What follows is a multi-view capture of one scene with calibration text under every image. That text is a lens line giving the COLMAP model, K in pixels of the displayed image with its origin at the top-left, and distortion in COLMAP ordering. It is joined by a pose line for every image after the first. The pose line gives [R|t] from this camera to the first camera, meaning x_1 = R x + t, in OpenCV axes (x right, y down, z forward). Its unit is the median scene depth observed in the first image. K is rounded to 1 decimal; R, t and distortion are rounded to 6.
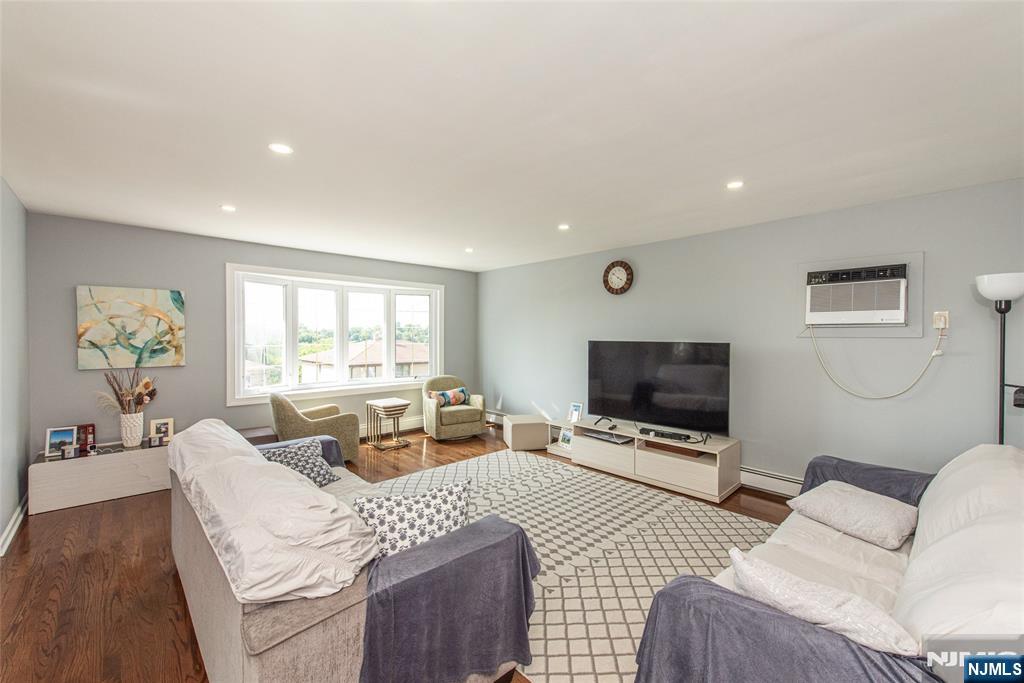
lens RADIAL K [[411.5, 0, 512.0], [0, 411.5, 341.5], [0, 0, 1]] dist [0.030369, 0.000049]
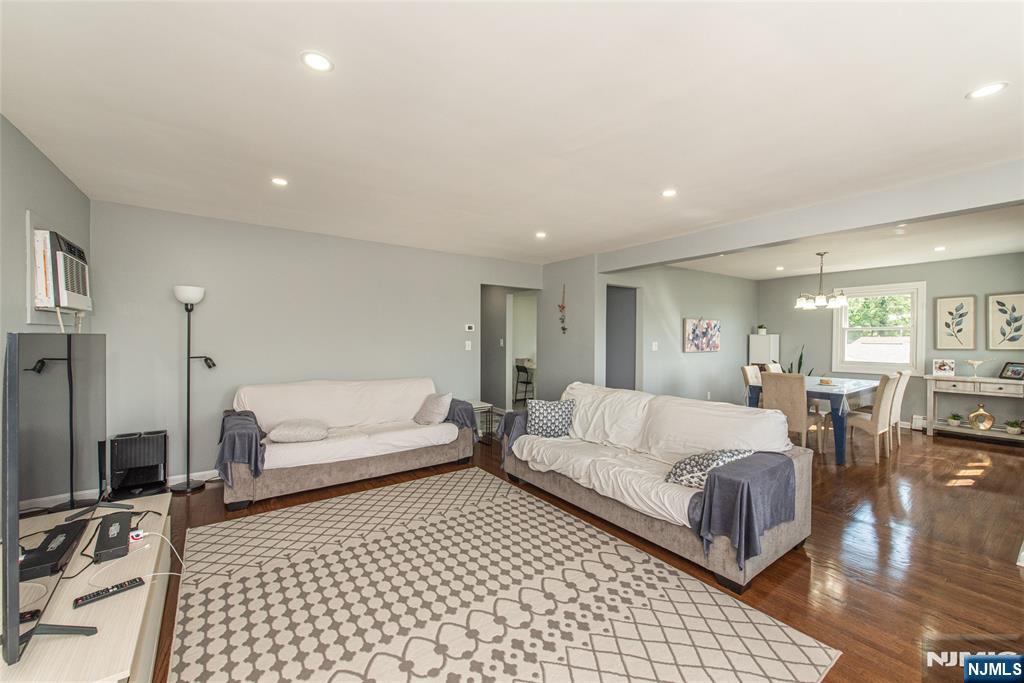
lens RADIAL K [[411.5, 0, 512.0], [0, 411.5, 341.5], [0, 0, 1]] dist [0.030369, 0.000049]
pose [[-0.991808, -0.014068, 0.126958, -0.161338], [-0.010297, 0.999488, 0.030309, -0.012063], [-0.127319, 0.028753, -0.991445, 1.752391]]
